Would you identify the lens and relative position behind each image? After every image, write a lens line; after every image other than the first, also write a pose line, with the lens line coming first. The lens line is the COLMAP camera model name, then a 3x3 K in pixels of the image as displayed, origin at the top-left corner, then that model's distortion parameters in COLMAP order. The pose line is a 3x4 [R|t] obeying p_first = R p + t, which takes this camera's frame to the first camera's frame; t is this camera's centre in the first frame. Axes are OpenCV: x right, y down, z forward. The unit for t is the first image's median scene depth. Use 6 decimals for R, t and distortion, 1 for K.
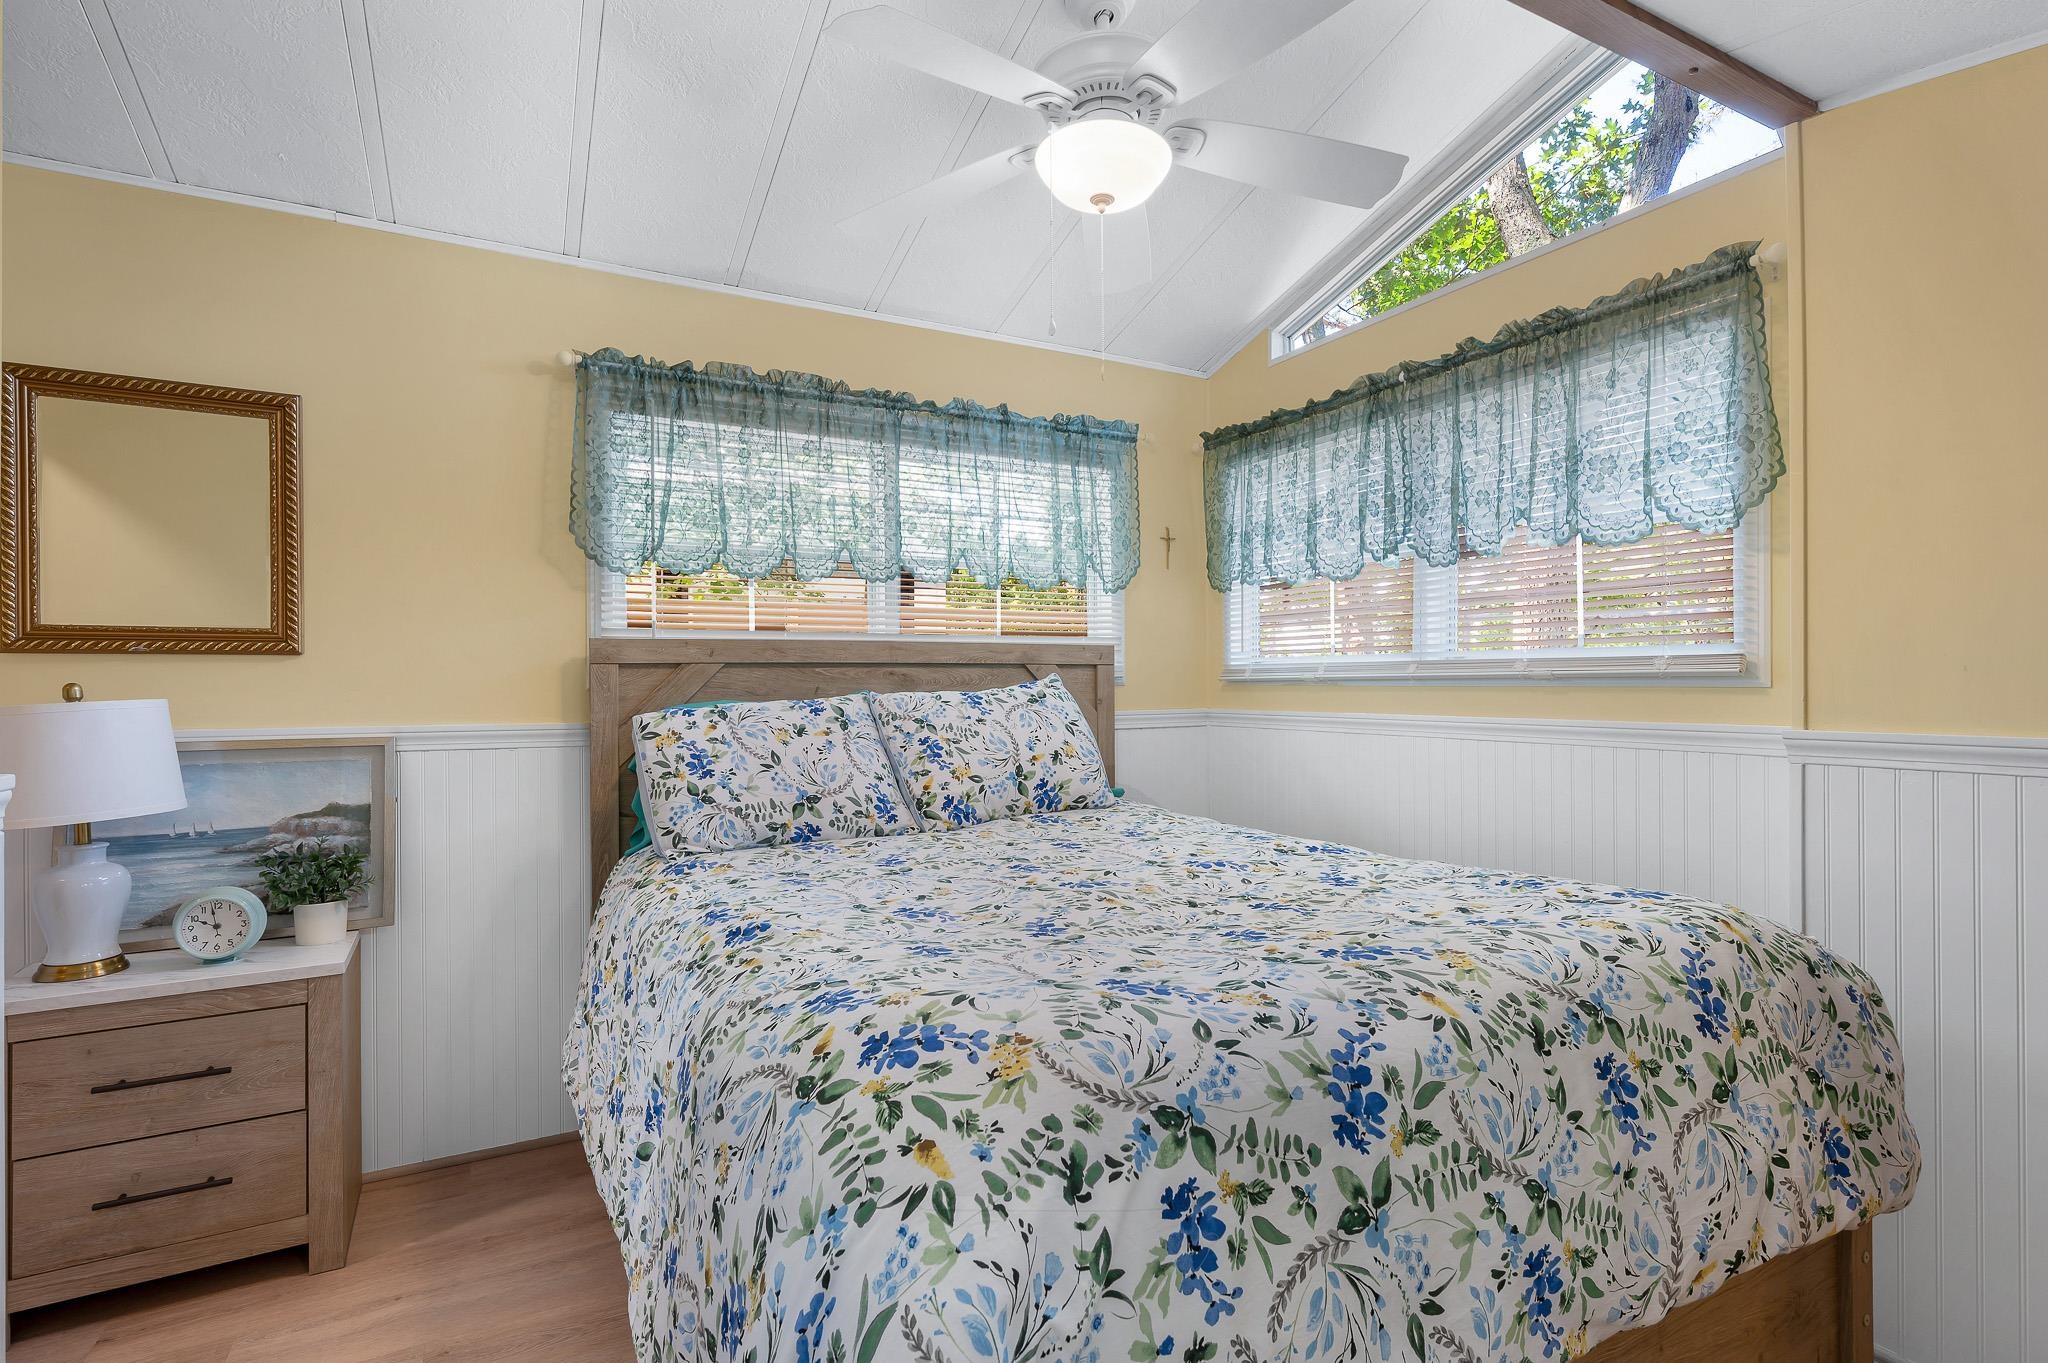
lens RADIAL K [[958.6, 0, 1024.0], [0, 958.6, 681.5], [0, 0, 1]] dist [-0.002917, -0.000306]
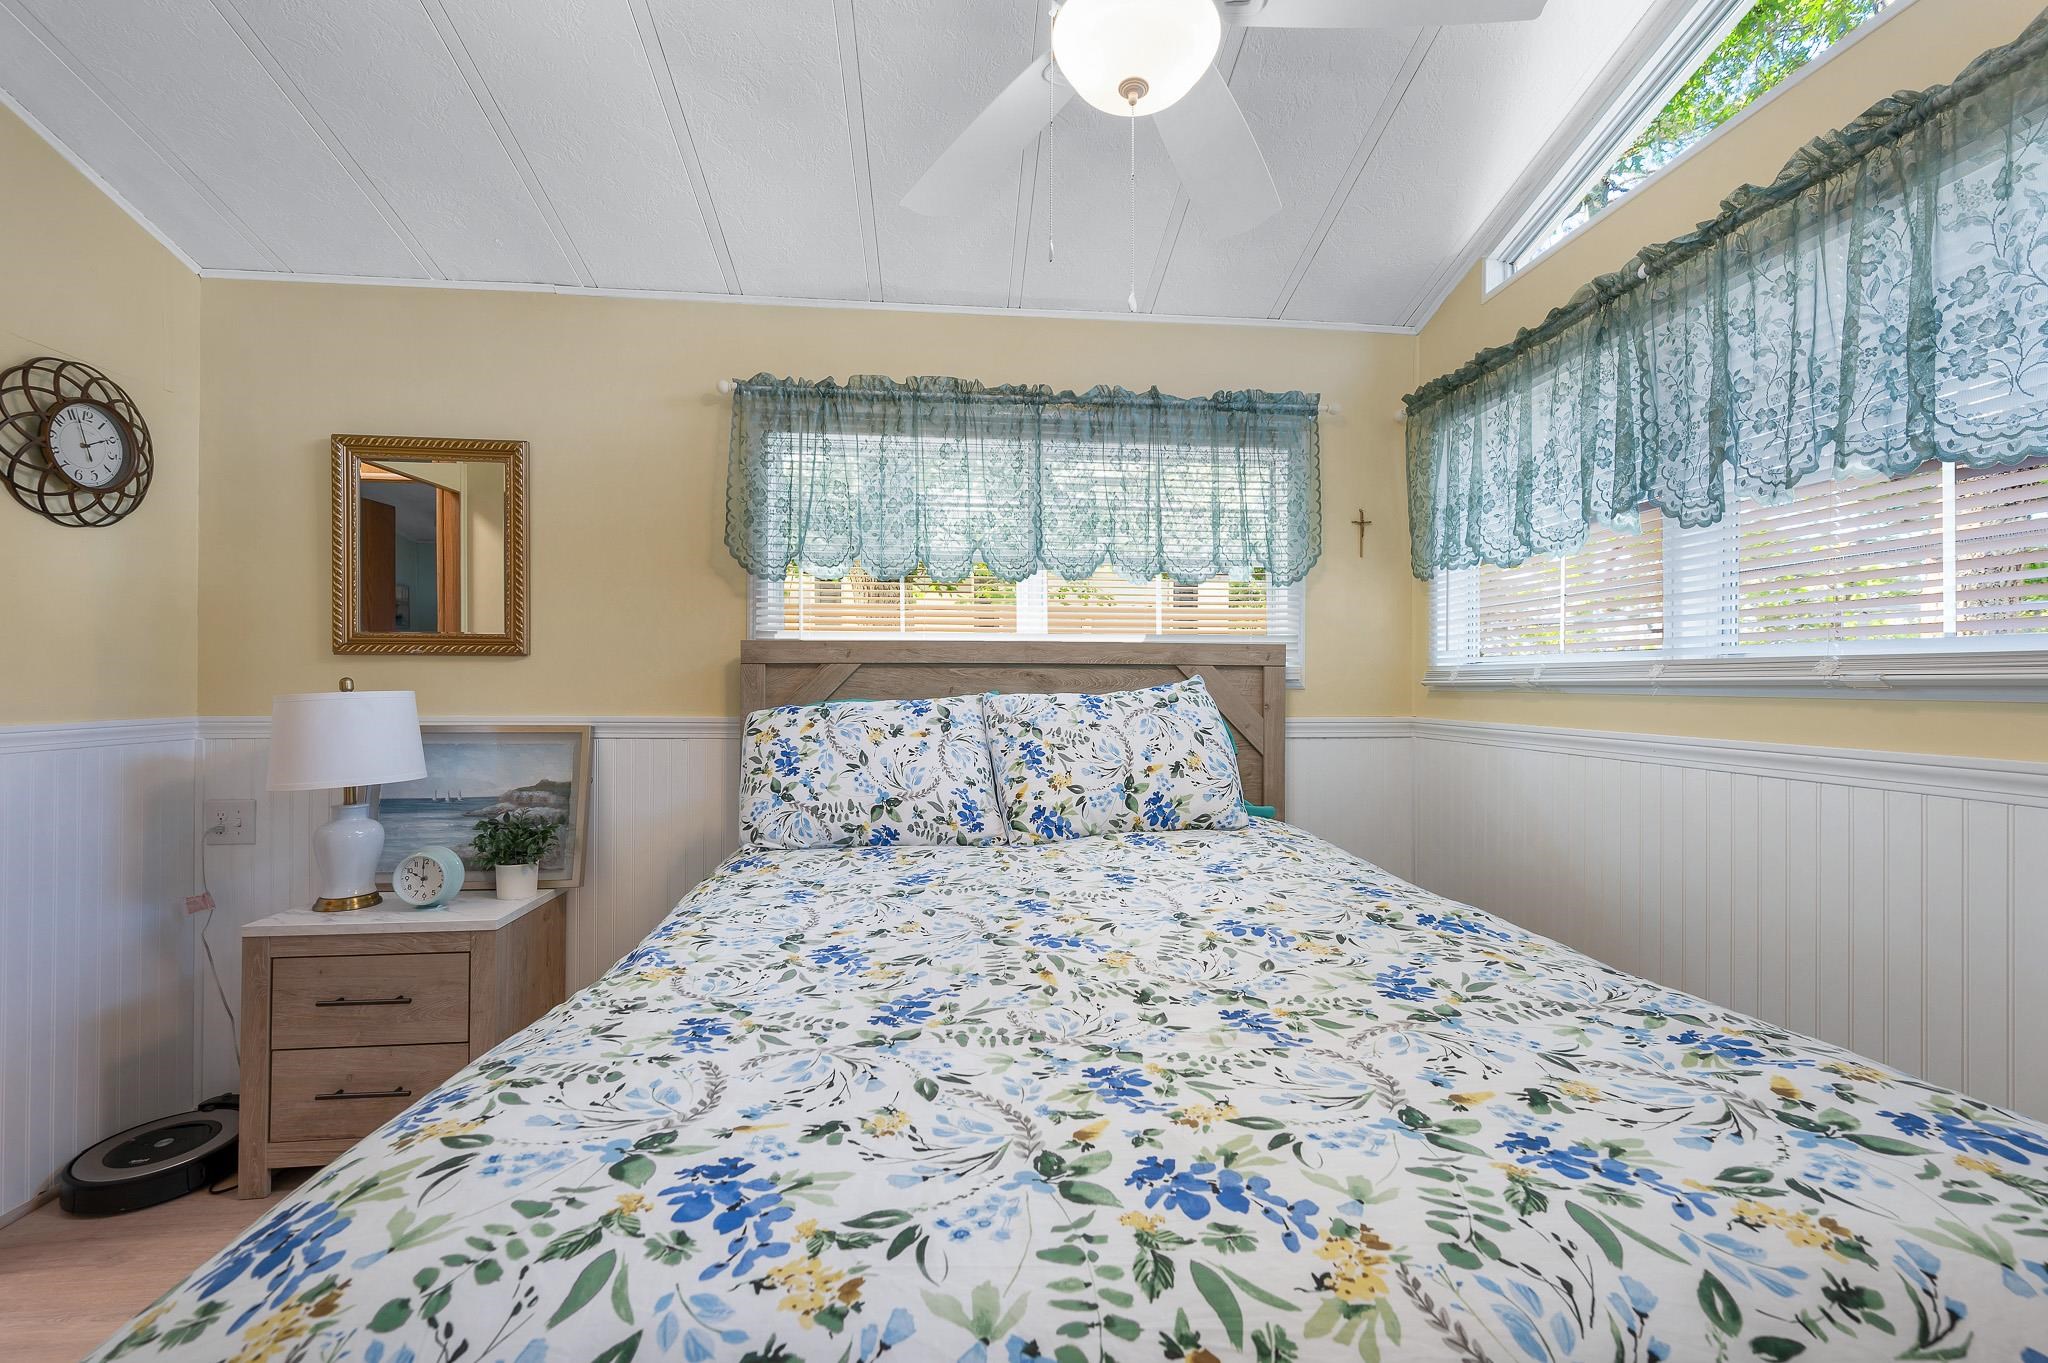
lens RADIAL K [[828.3, 0, 1024.0], [0, 828.3, 681.5], [0, 0, 1]] dist [-0.002378, 0.000352]
pose [[0.926306, 0.008928, -0.376666, 0.203592], [-0.009060, 0.999958, 0.001421, -0.002395], [0.376663, 0.002096, 0.926348, 0.246440]]
